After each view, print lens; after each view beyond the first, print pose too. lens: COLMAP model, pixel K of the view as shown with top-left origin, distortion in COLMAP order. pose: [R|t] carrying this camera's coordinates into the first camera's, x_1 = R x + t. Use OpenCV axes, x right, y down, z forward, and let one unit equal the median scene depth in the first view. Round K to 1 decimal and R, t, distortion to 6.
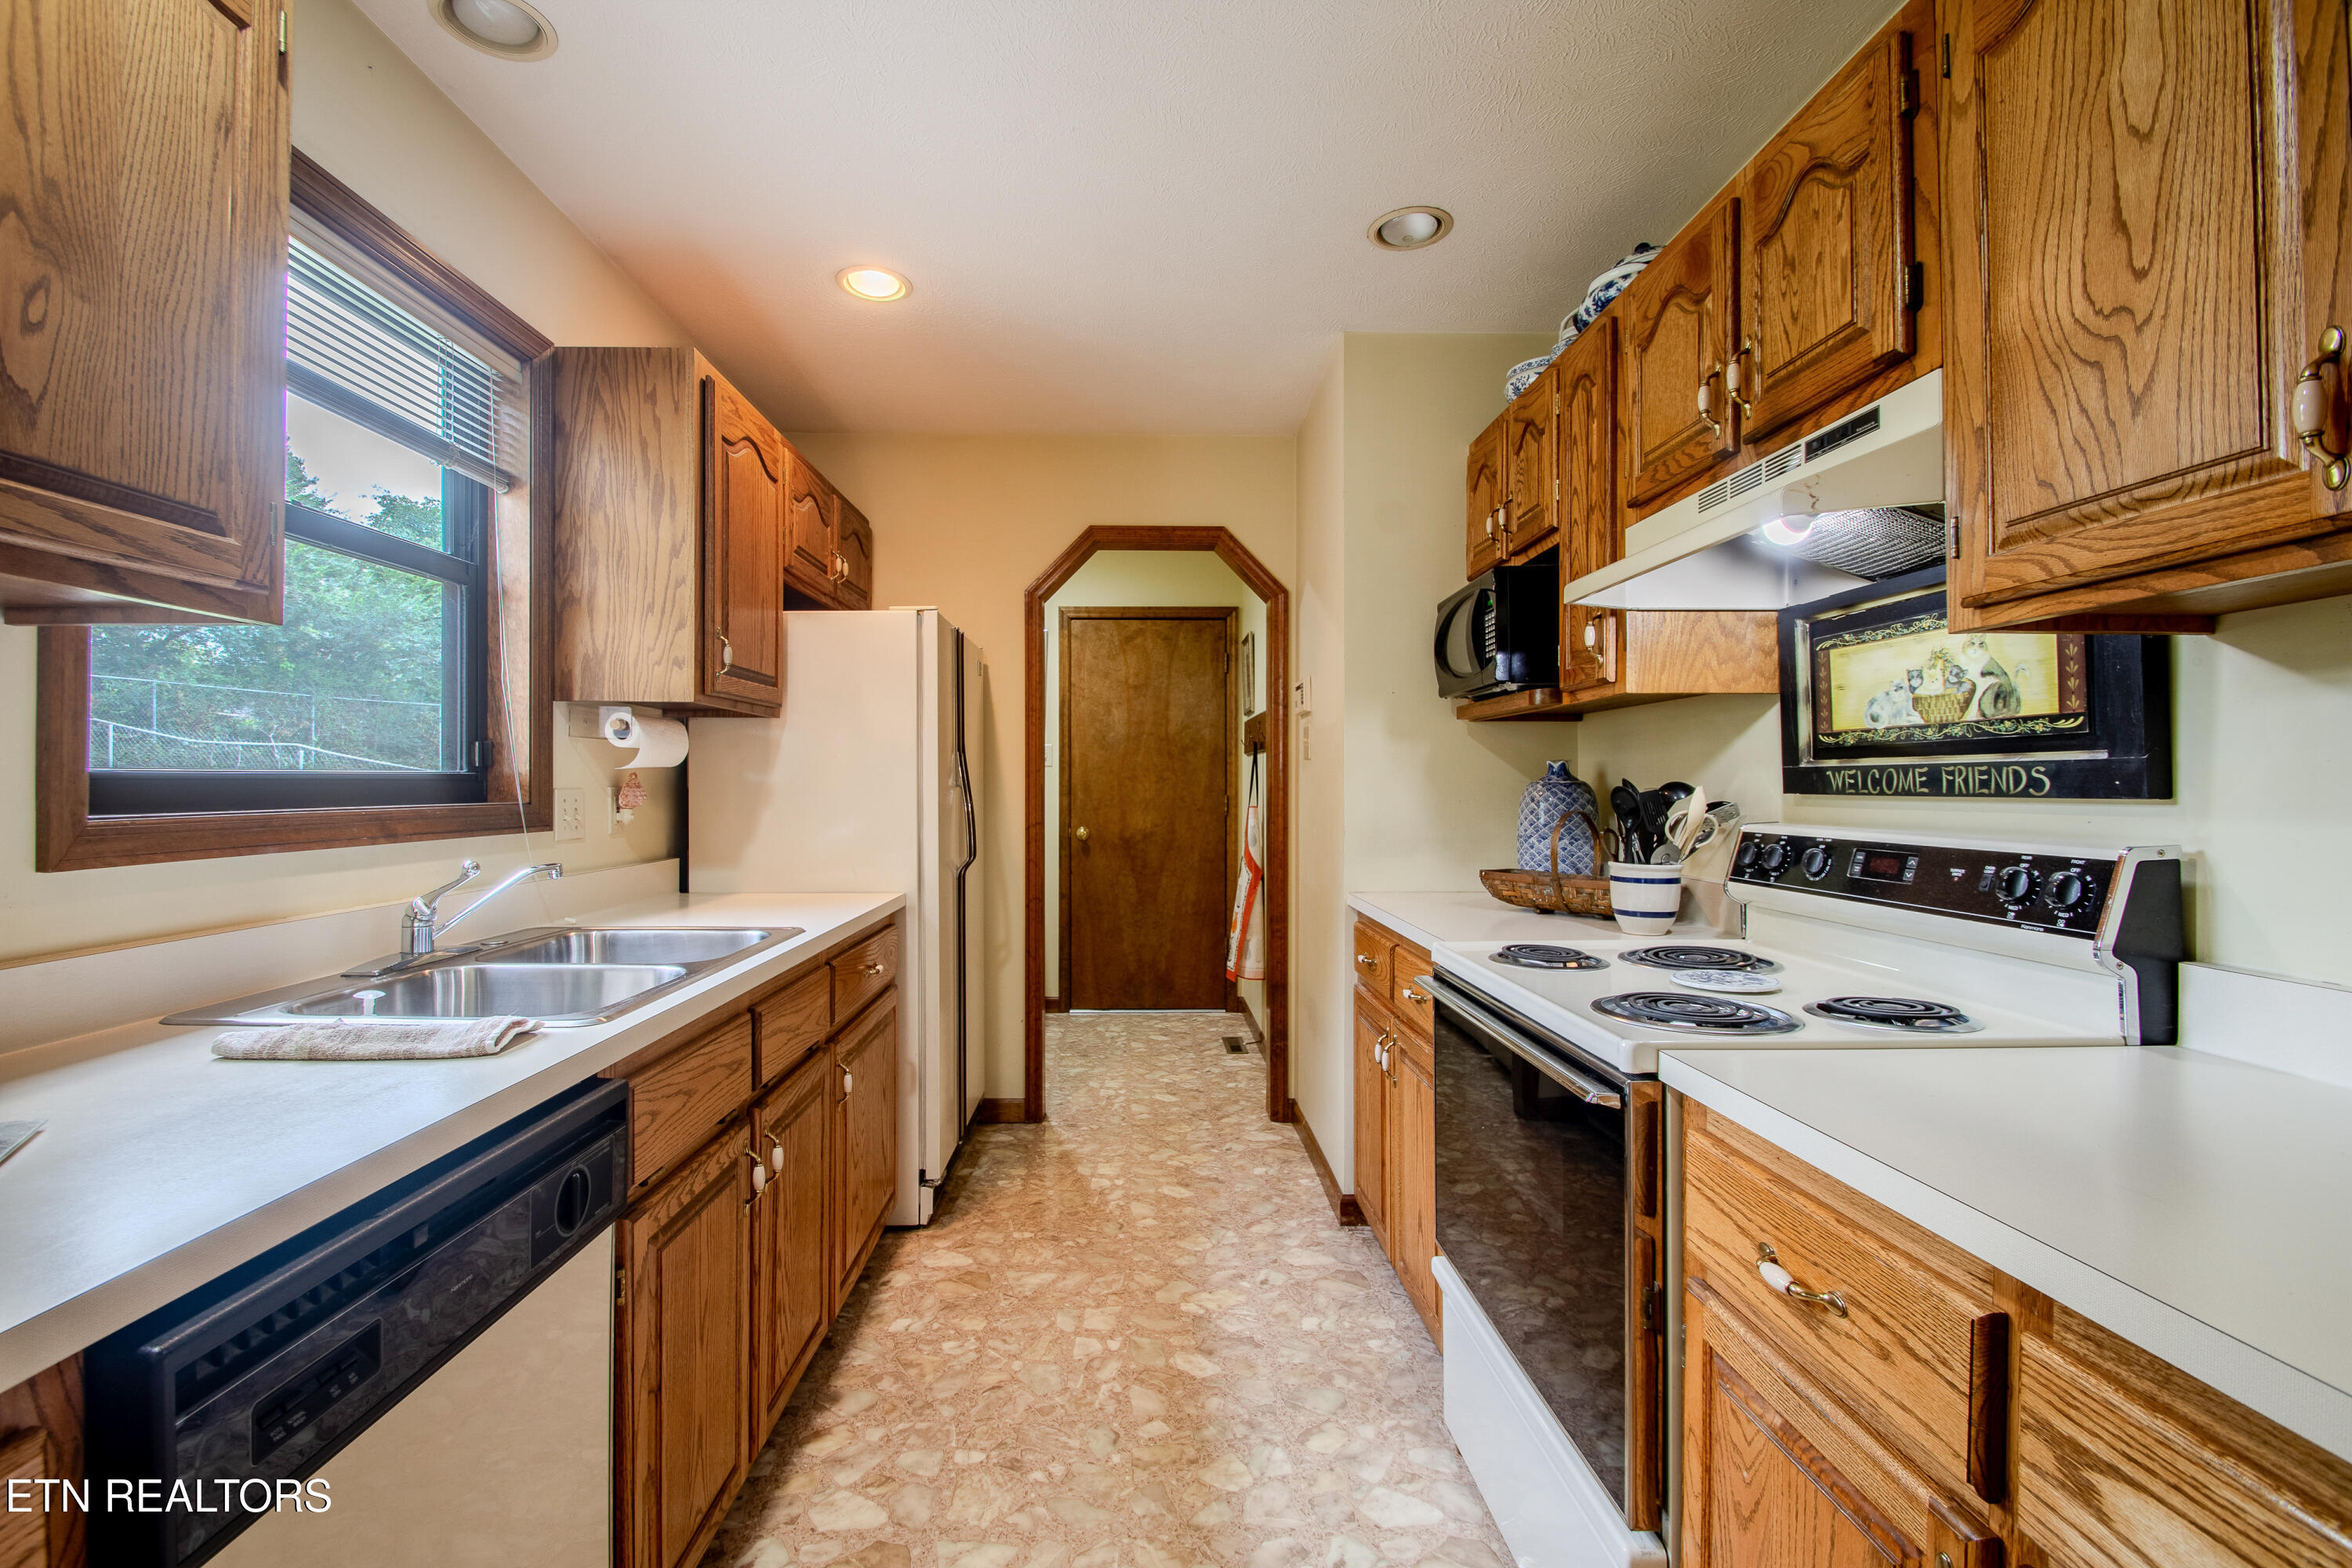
lens RADIAL K [[1039.1, 0, 1167.6], [0, 1039.1, 786.9], [0, 0, 1]] dist [0.000814, -0.005805]
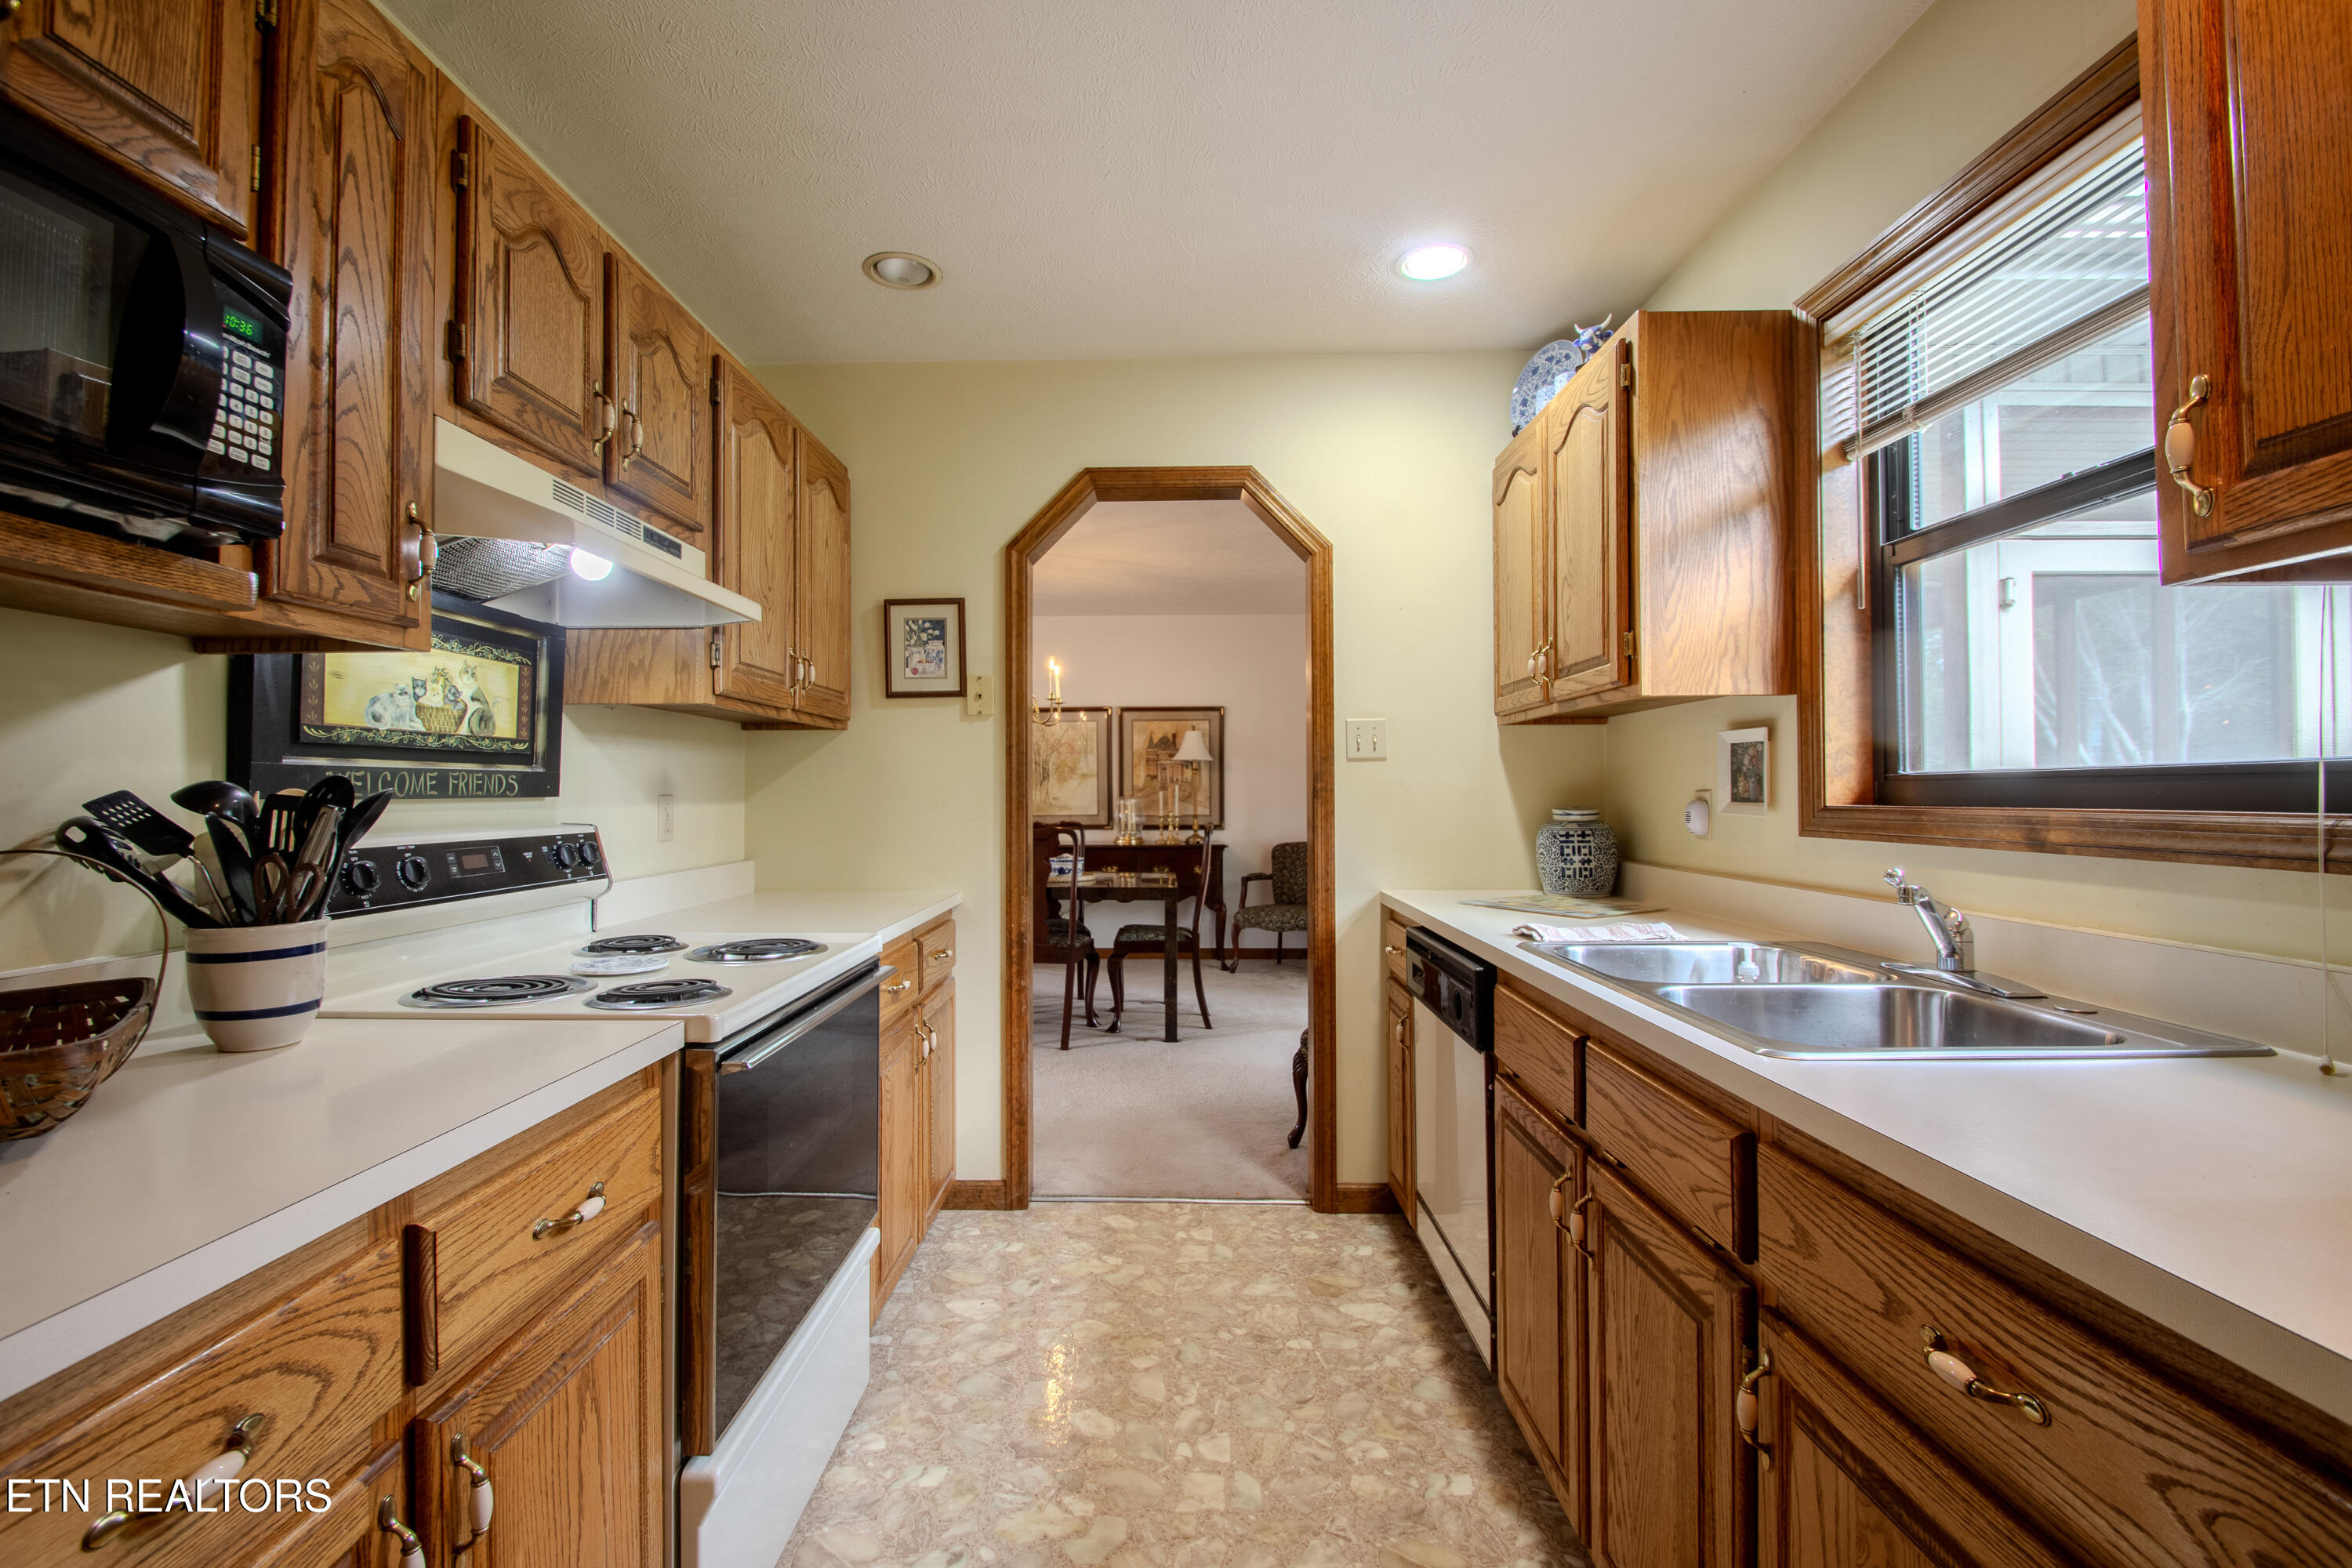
lens RADIAL K [[1039.1, 0, 1173.8], [0, 1039.1, 777.6], [0, 0, 1]] dist [0.000814, -0.005805]
pose [[-0.999352, 0.002867, 0.035869, -0.083519], [0.002535, 0.999954, -0.009288, -0.001157], [-0.035893, -0.009191, -0.999313, 2.048207]]
